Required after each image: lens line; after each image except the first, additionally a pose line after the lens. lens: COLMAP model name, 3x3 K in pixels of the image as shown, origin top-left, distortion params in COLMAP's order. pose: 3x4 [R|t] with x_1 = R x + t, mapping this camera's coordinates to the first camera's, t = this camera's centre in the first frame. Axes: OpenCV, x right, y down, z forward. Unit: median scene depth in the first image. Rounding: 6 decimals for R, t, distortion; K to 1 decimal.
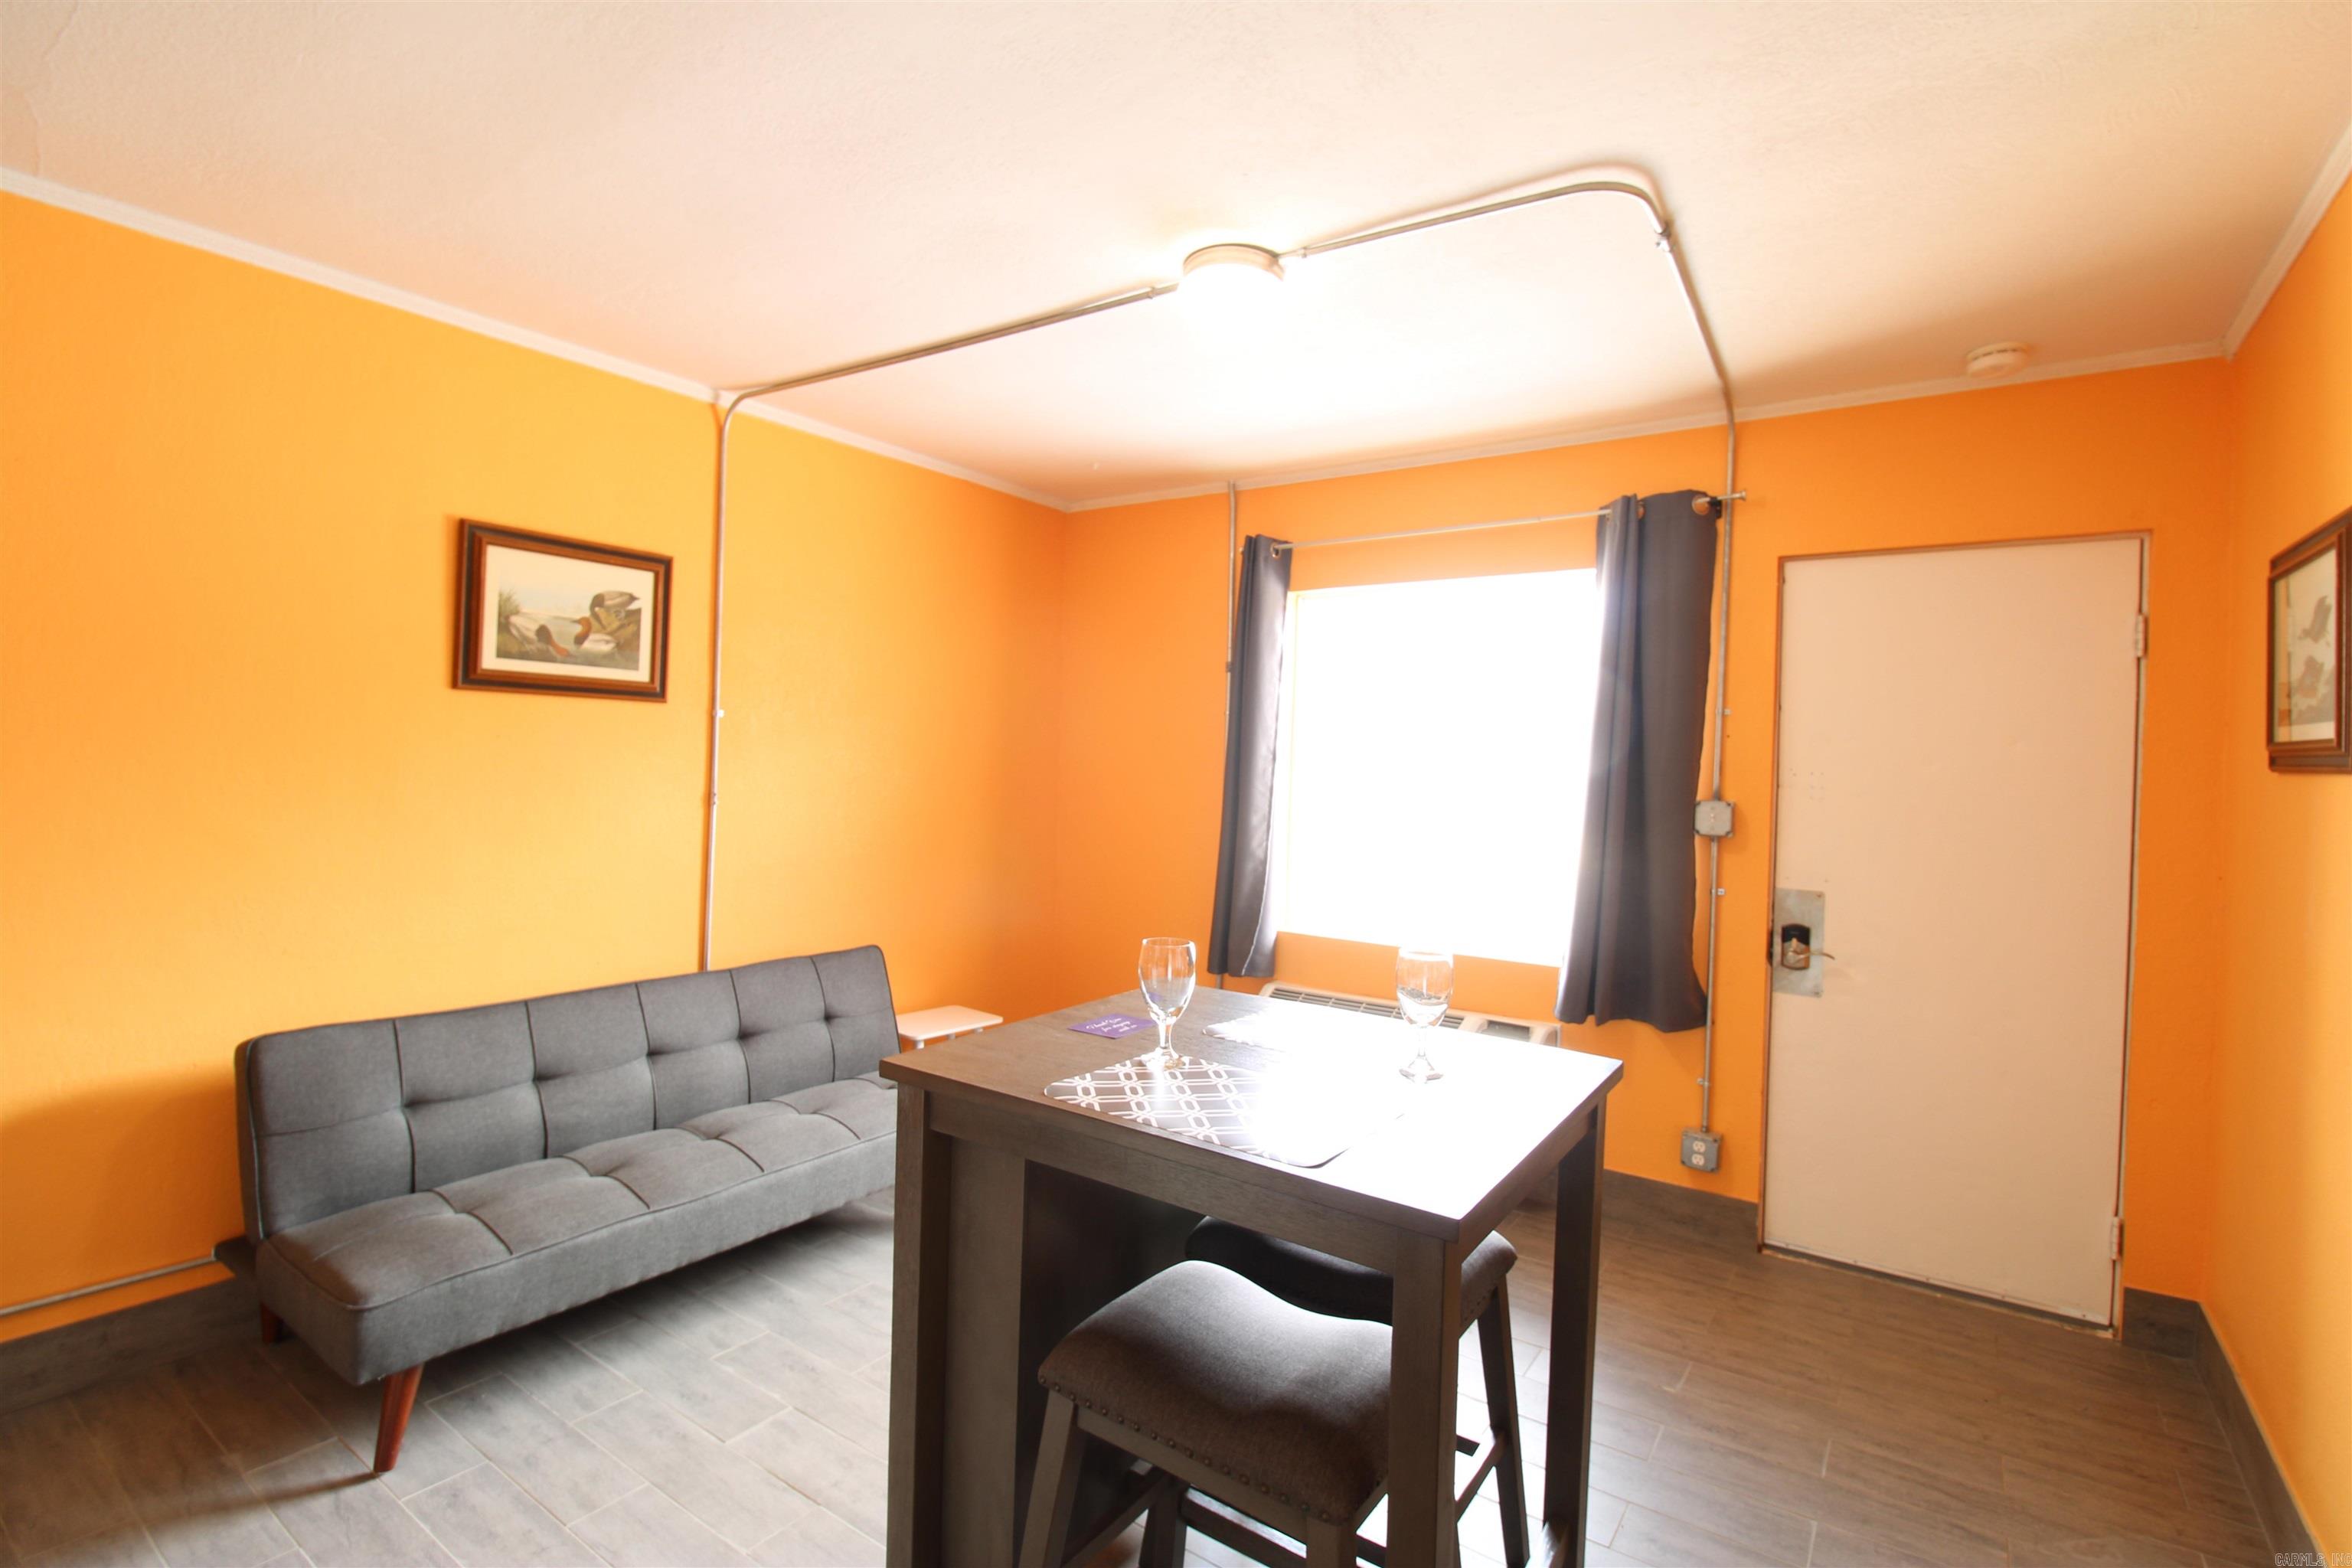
lens RADIAL K [[1087.8, 0, 1205.0], [0, 1087.8, 765.4], [0, 0, 1]] dist [0.002046, -0.014635]
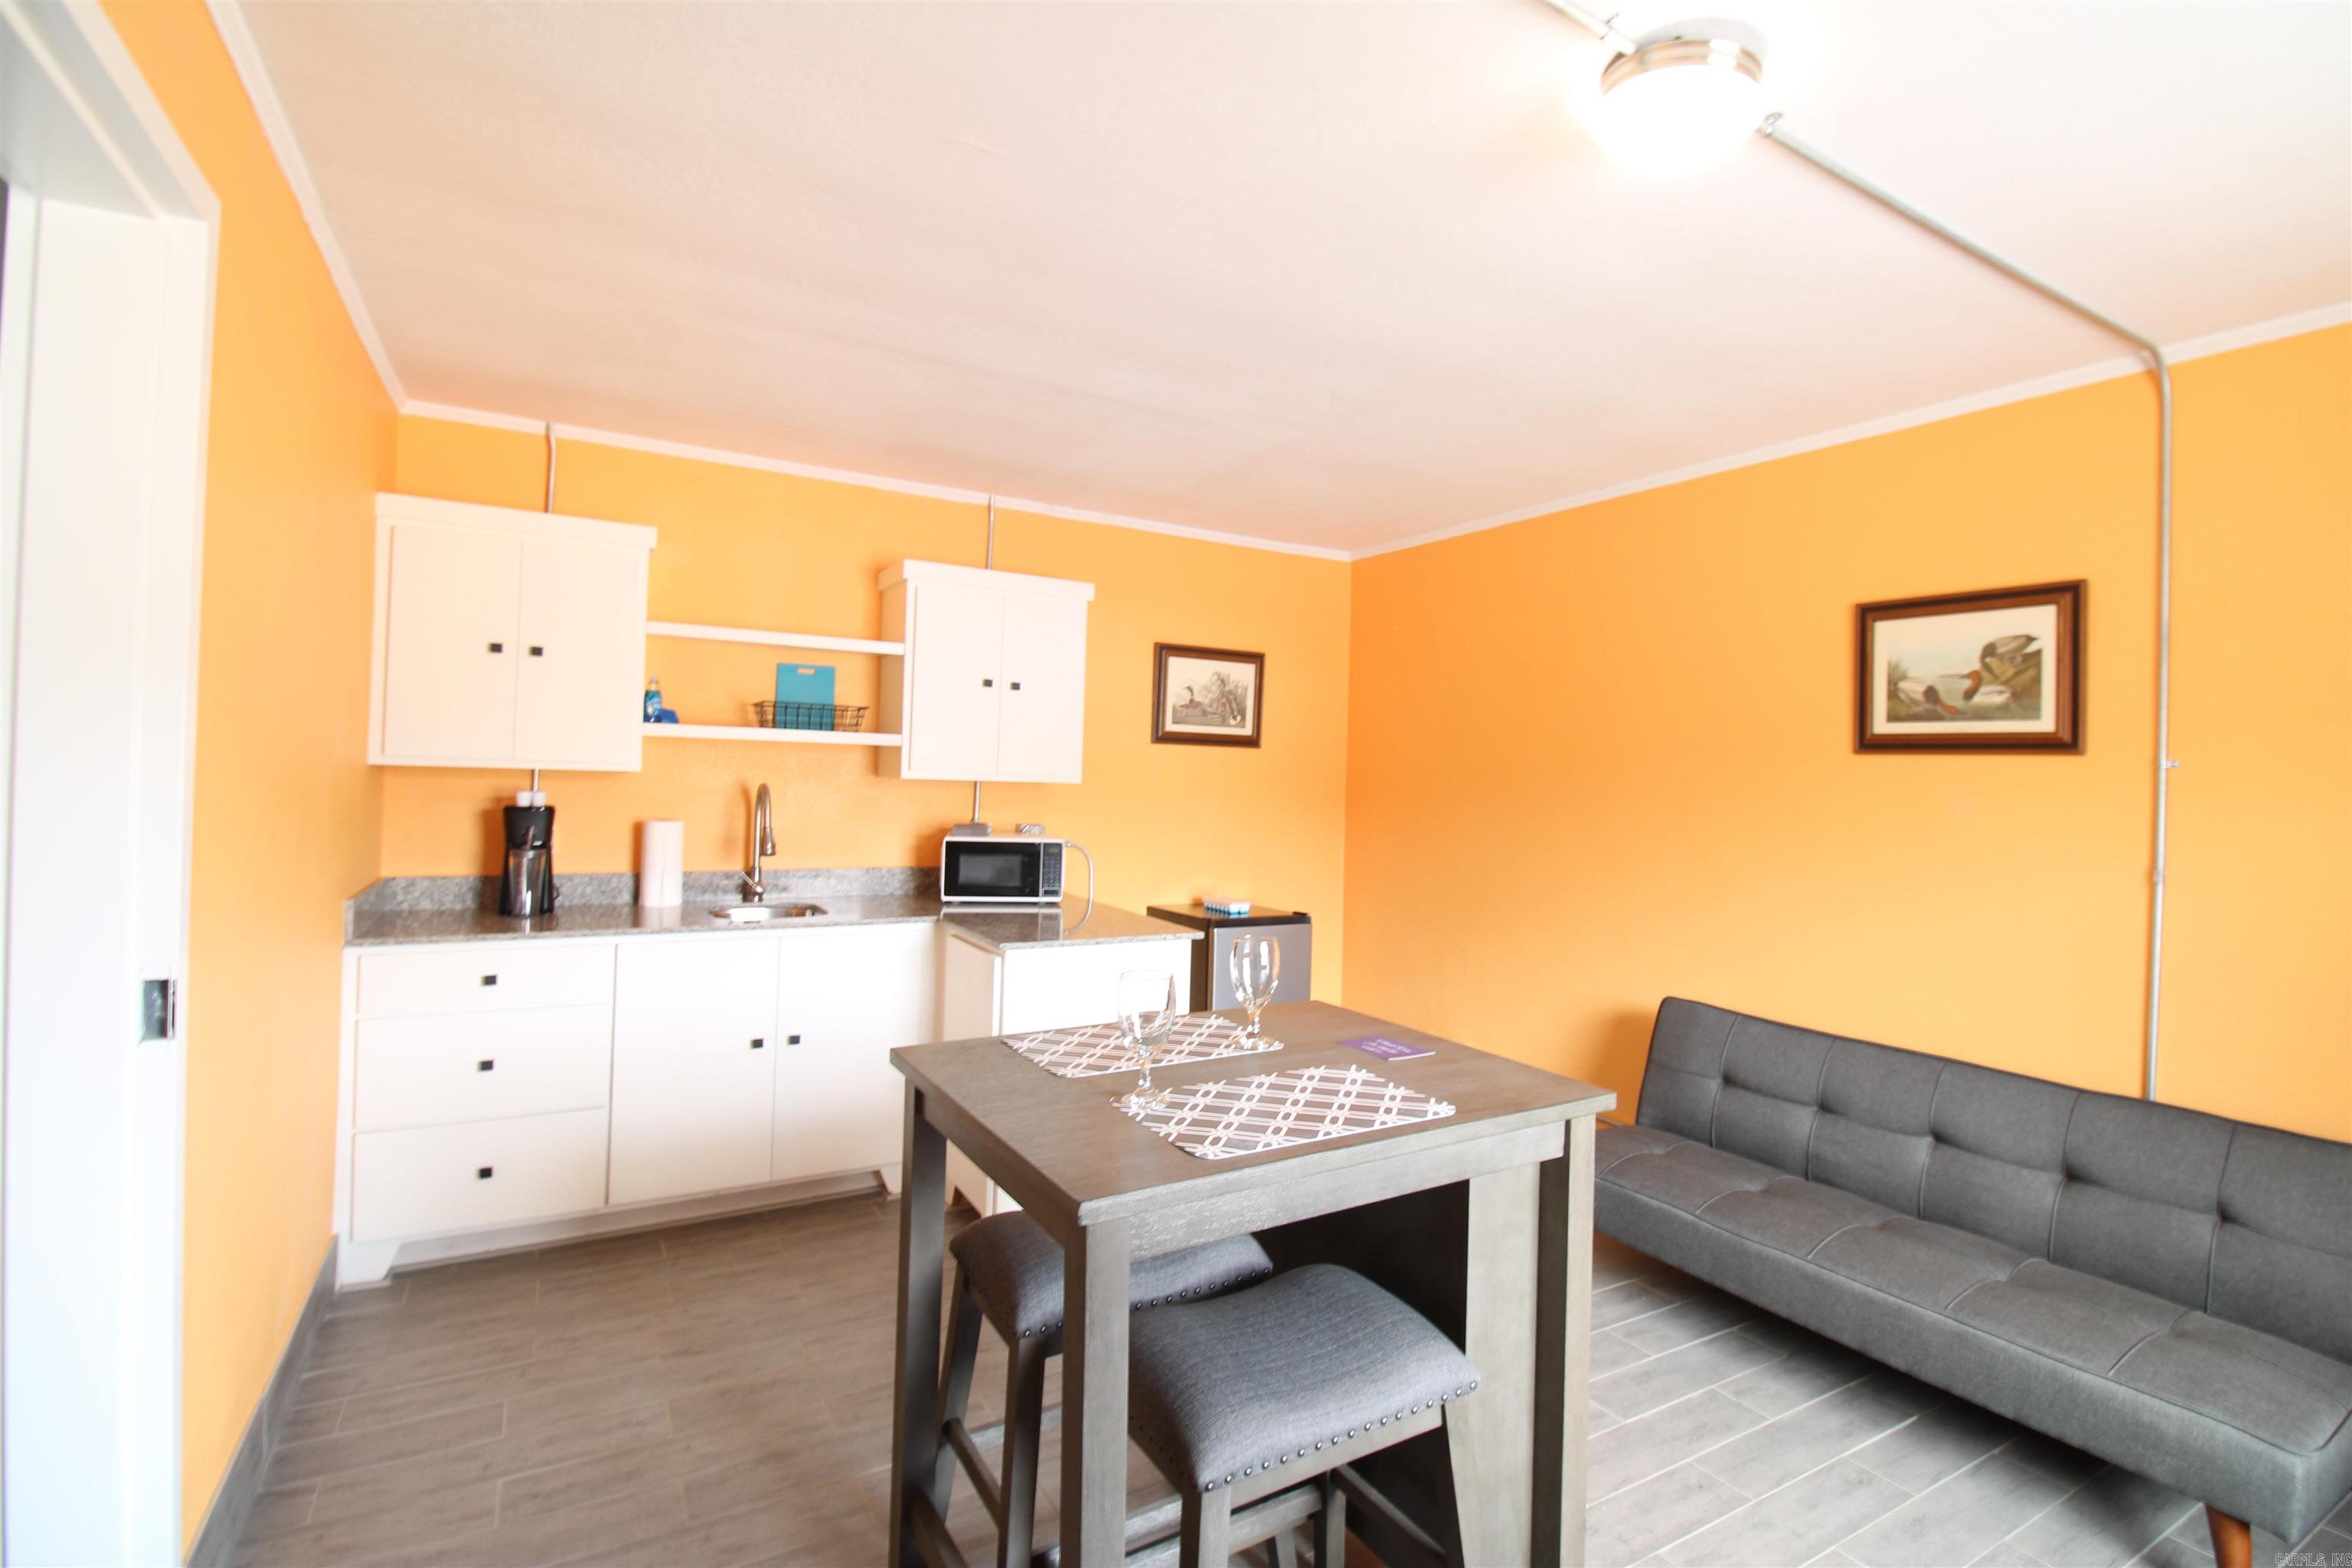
lens RADIAL K [[1087.8, 0, 1205.0], [0, 1087.8, 765.4], [0, 0, 1]] dist [0.002046, -0.014635]
pose [[-0.422022, -0.051073, -0.905146, 0.571875], [-0.049648, 0.998216, -0.033176, 0.012397], [0.905225, 0.030938, -0.423805, 0.789279]]
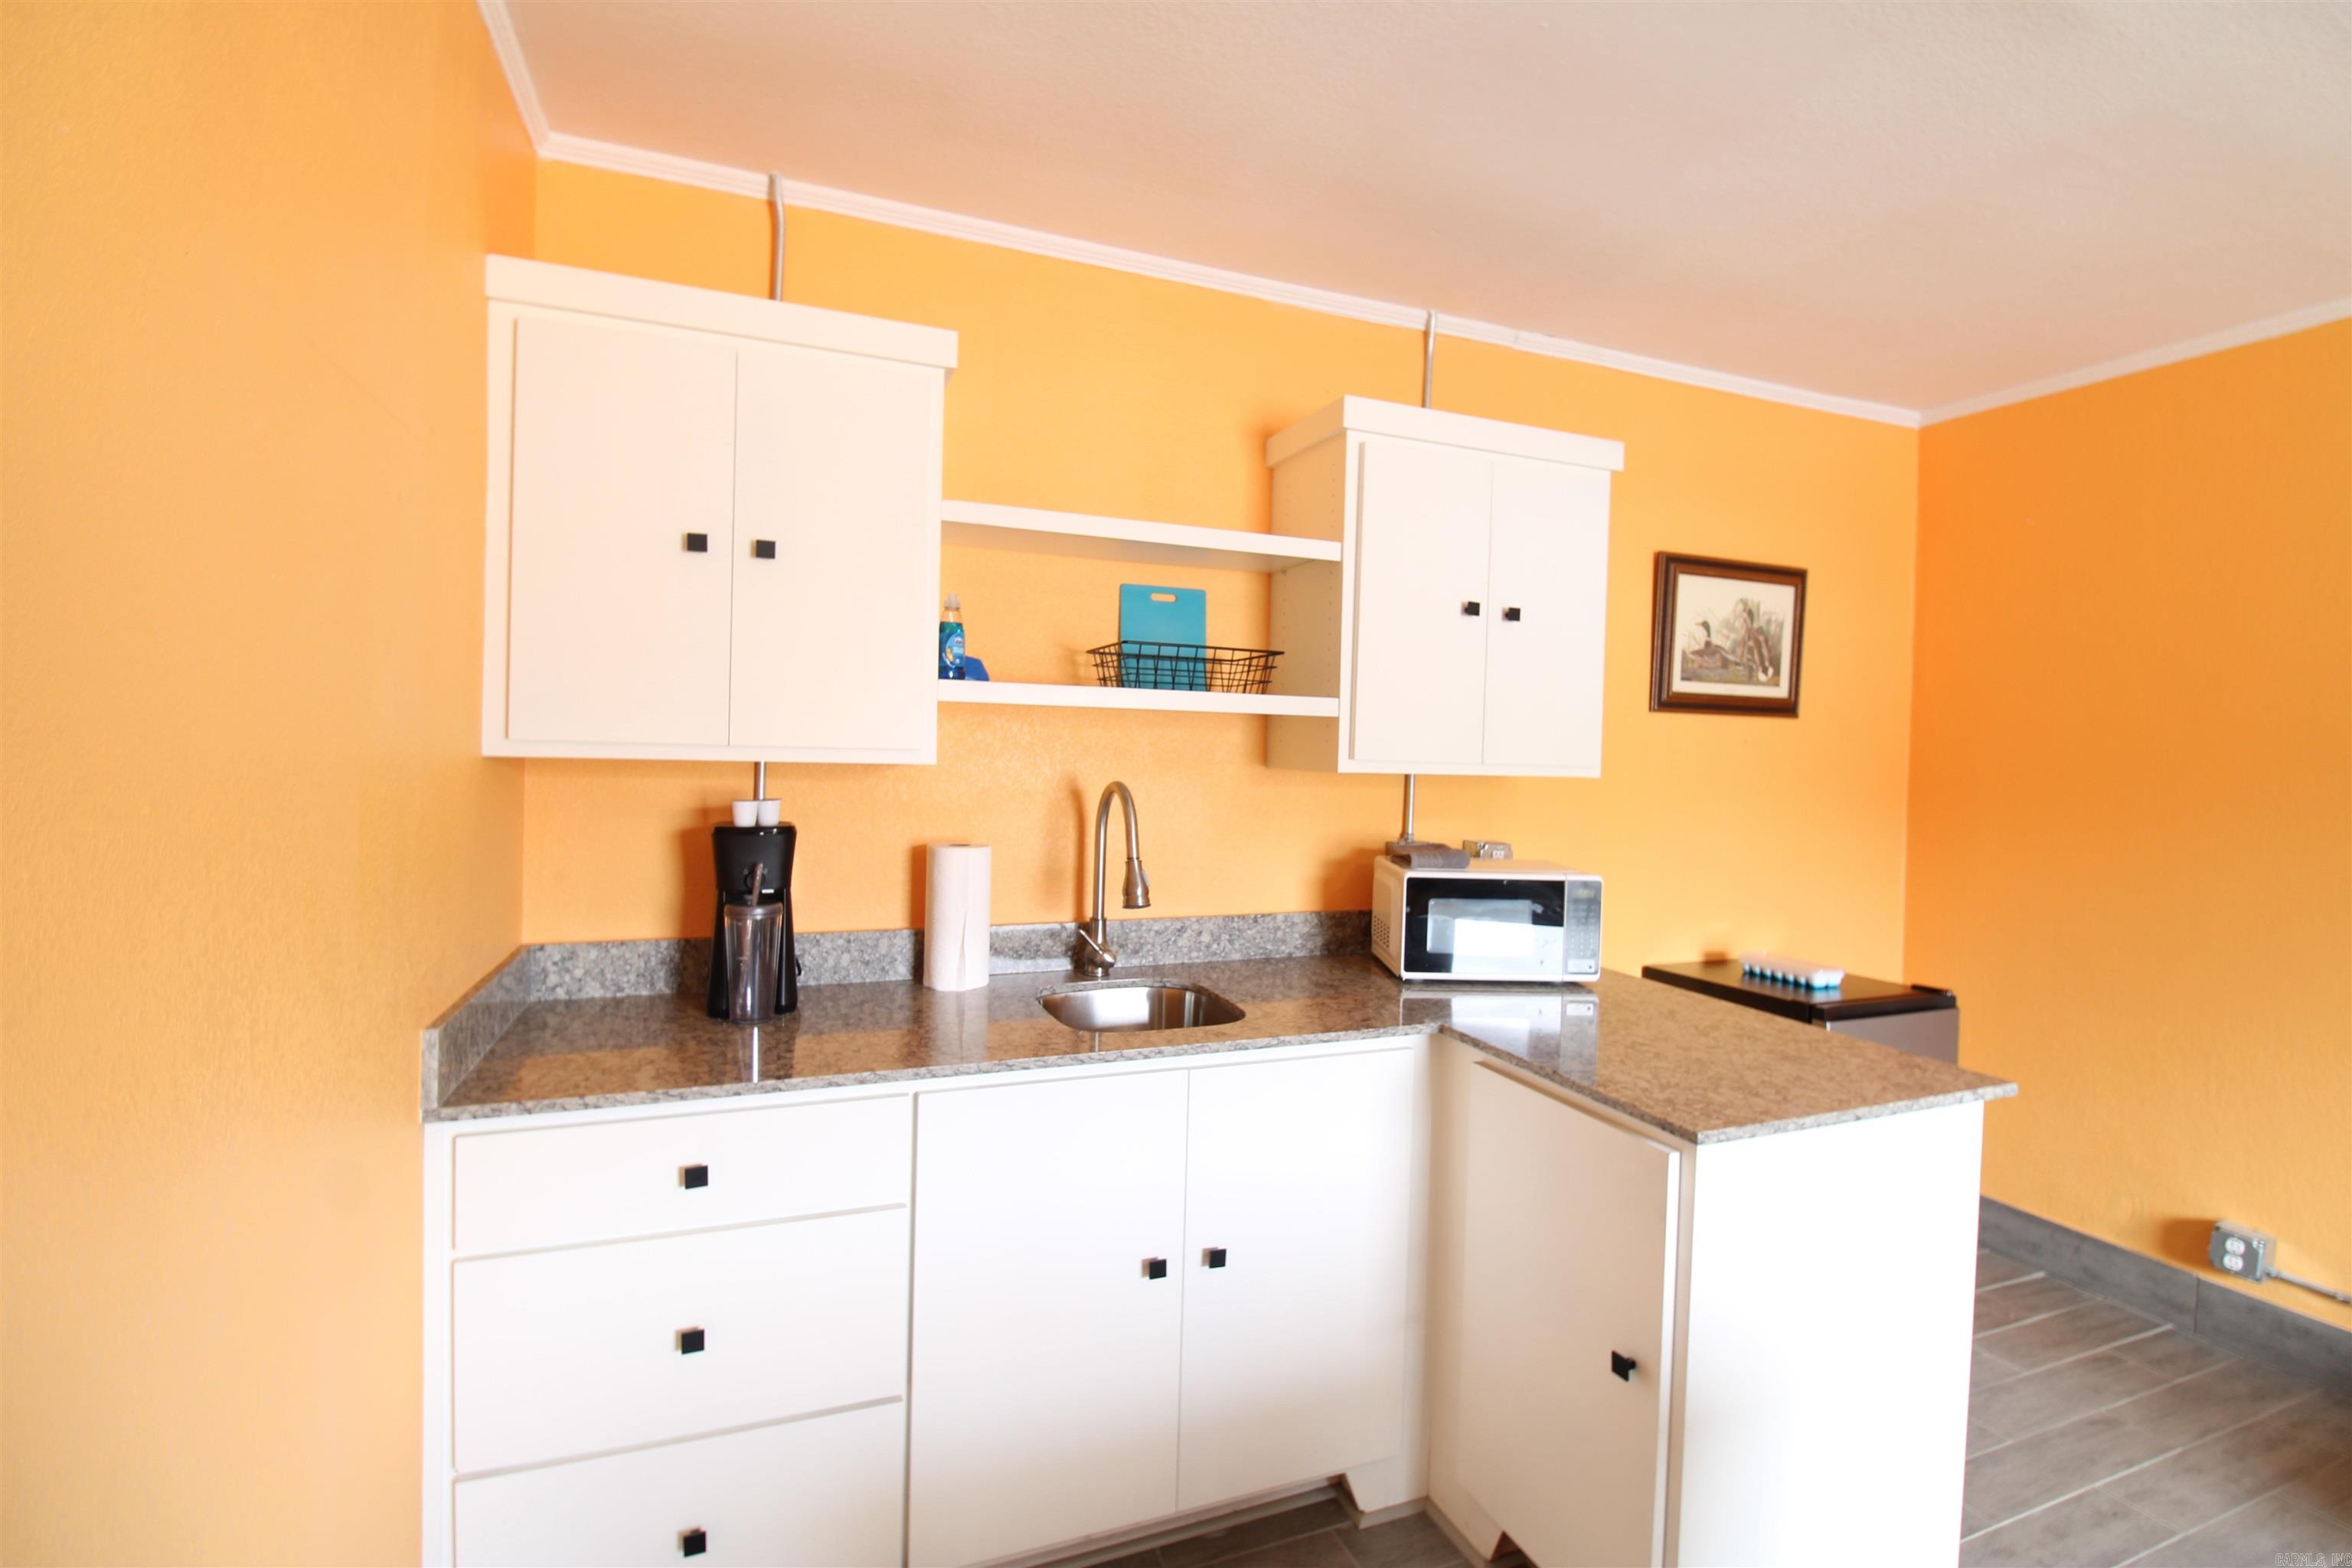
lens RADIAL K [[1087.8, 0, 1205.0], [0, 1087.8, 765.4], [0, 0, 1]] dist [0.002046, -0.014635]
pose [[-0.547501, -0.030093, -0.836264, 0.245342], [-0.047365, 0.998865, -0.004934, 0.006362], [0.835464, 0.036909, -0.548305, 0.262761]]
